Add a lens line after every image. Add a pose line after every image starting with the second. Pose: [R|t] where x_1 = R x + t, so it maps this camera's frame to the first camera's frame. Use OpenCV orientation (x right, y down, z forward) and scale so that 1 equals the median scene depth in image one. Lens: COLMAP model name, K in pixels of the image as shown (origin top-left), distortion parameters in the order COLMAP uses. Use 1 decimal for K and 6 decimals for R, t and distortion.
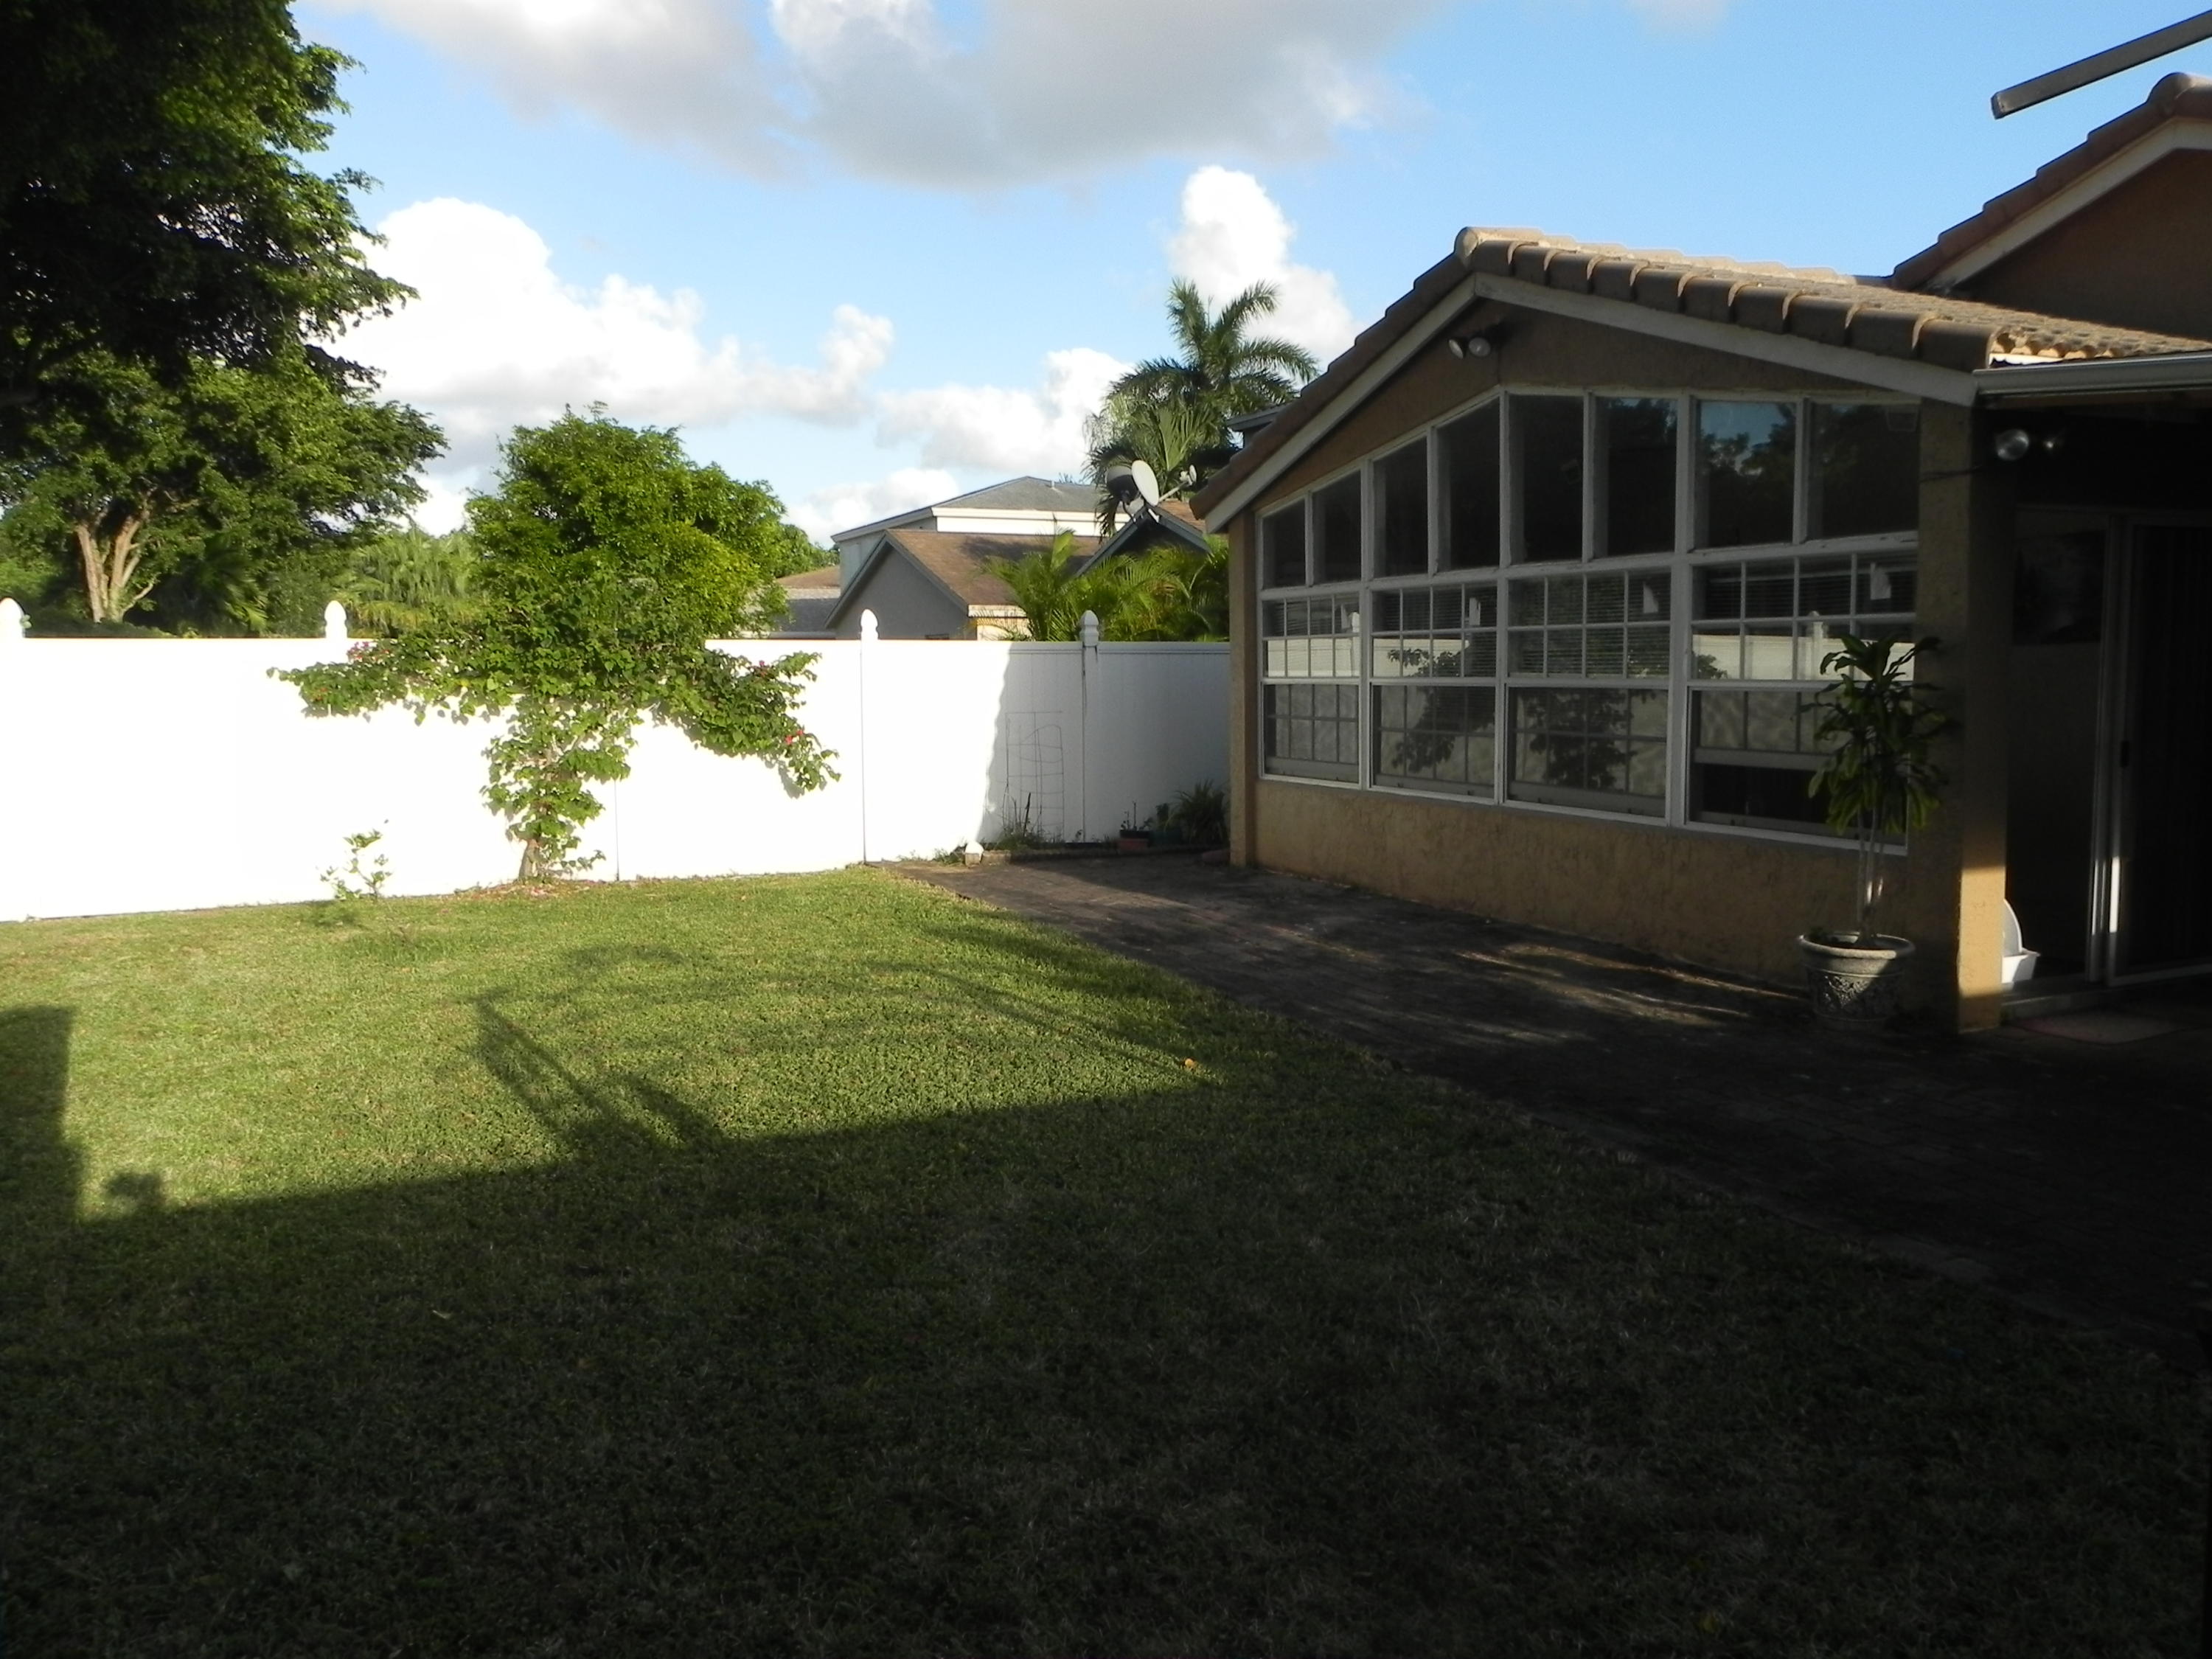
lens RADIAL K [[1676.1, 0, 1143.3], [0, 1676.1, 814.1], [0, 0, 1]] dist [-0.007518, 0.000796]
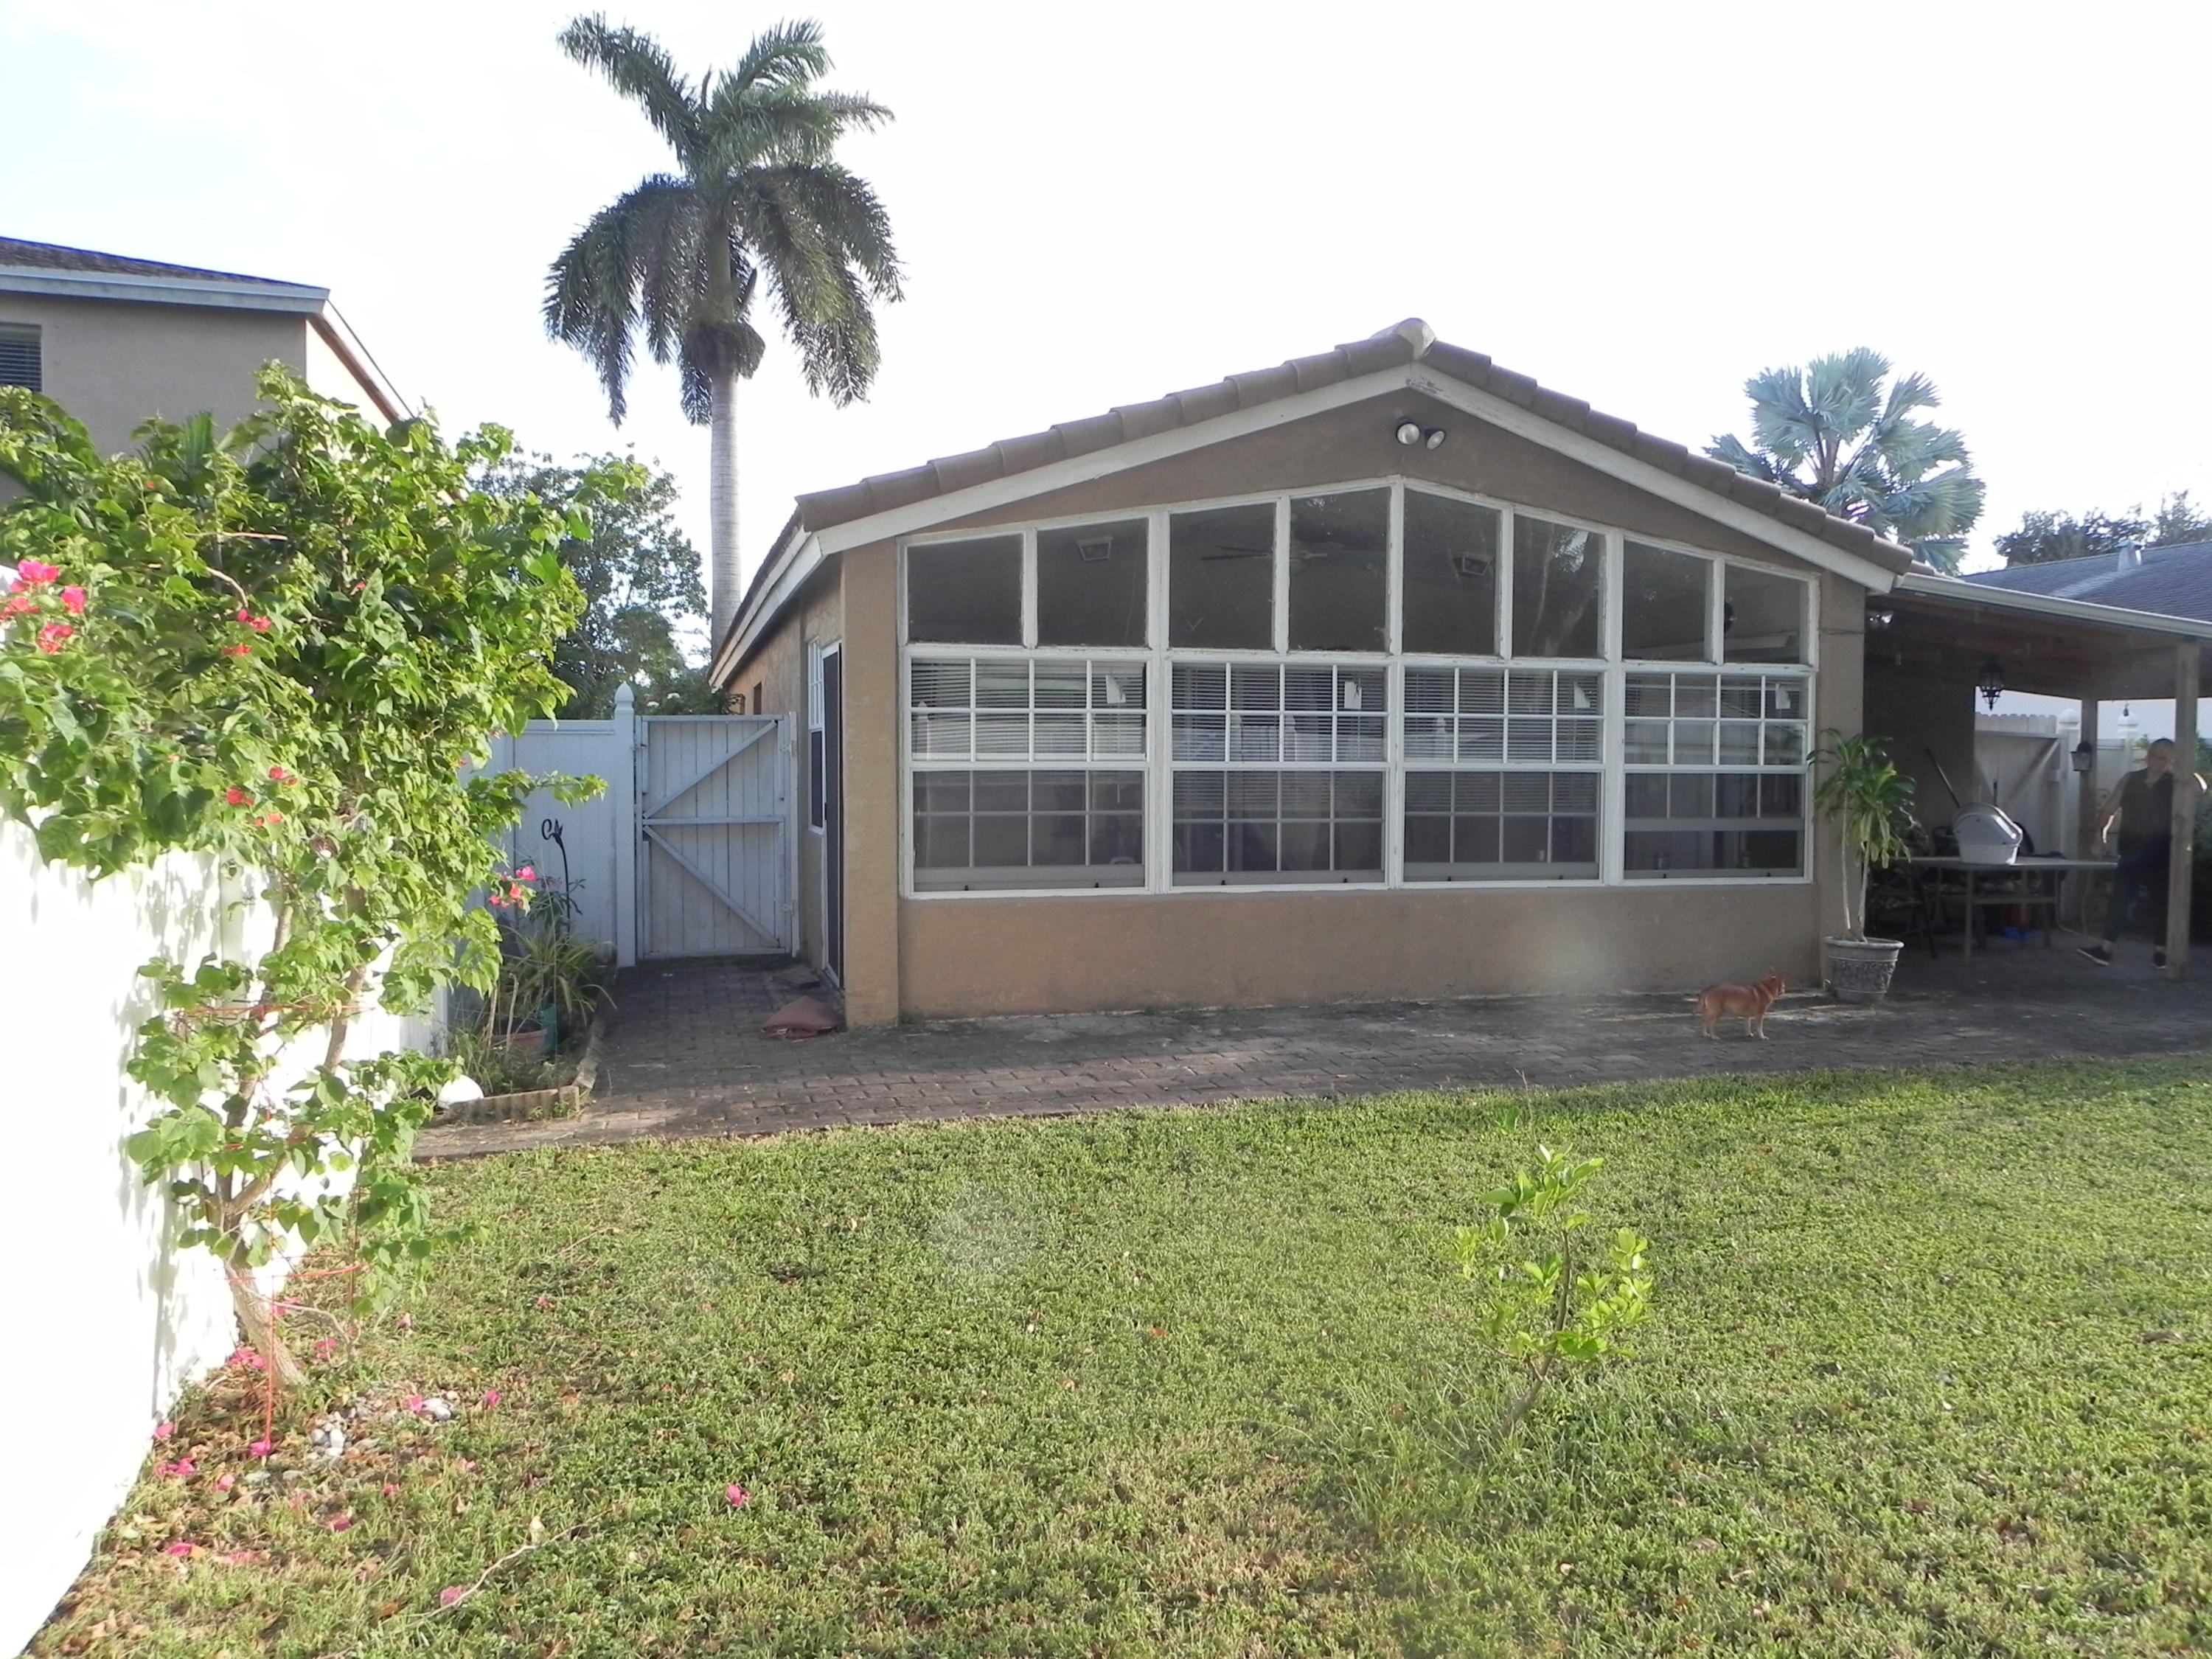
lens RADIAL K [[1676.1, 0, 1143.3], [0, 1676.1, 814.1], [0, 0, 1]] dist [-0.007518, 0.000796]
pose [[0.160365, -0.021852, 0.986816, -0.644845], [0.081394, 0.996643, 0.008843, -0.056973], [-0.983696, 0.078903, 0.161605, 0.786884]]
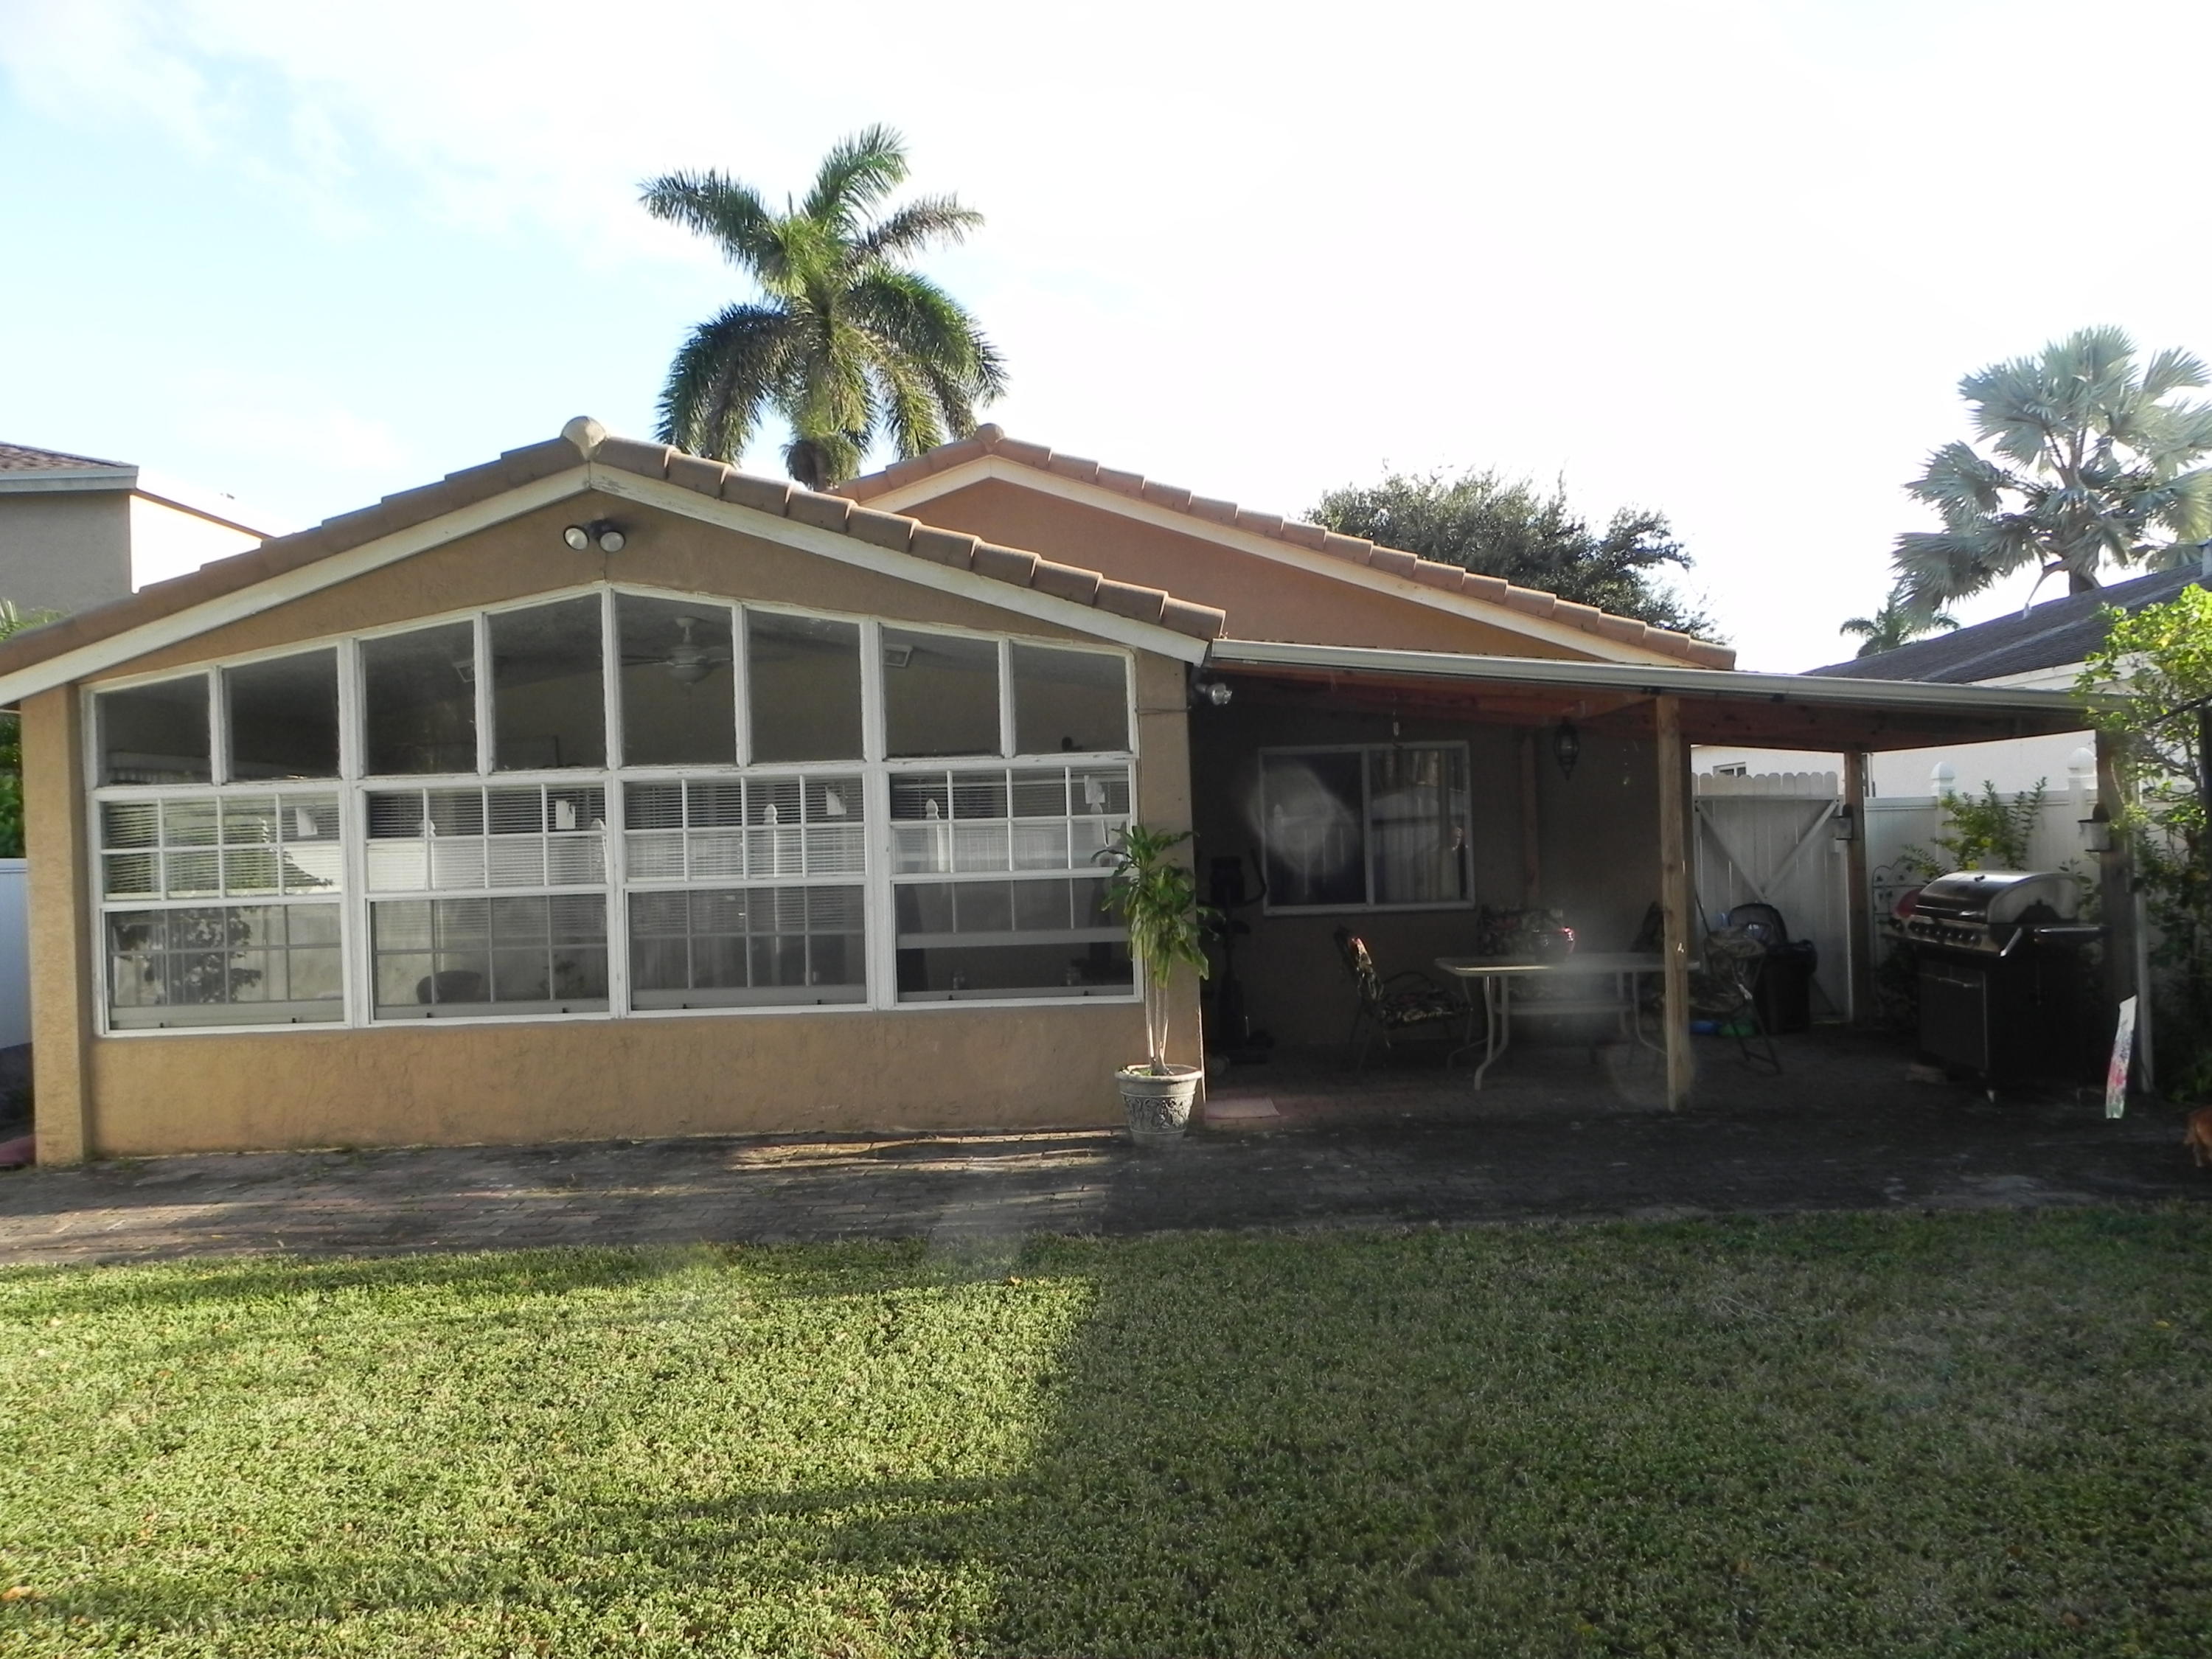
lens RADIAL K [[1676.1, 0, 1143.3], [0, 1676.1, 814.1], [0, 0, 1]] dist [-0.007518, 0.000796]
pose [[0.418576, 0.005030, 0.908168, -0.417330], [0.111632, 0.992117, -0.056946, -0.026228], [-0.901295, 0.125217, 0.414715, 0.263426]]
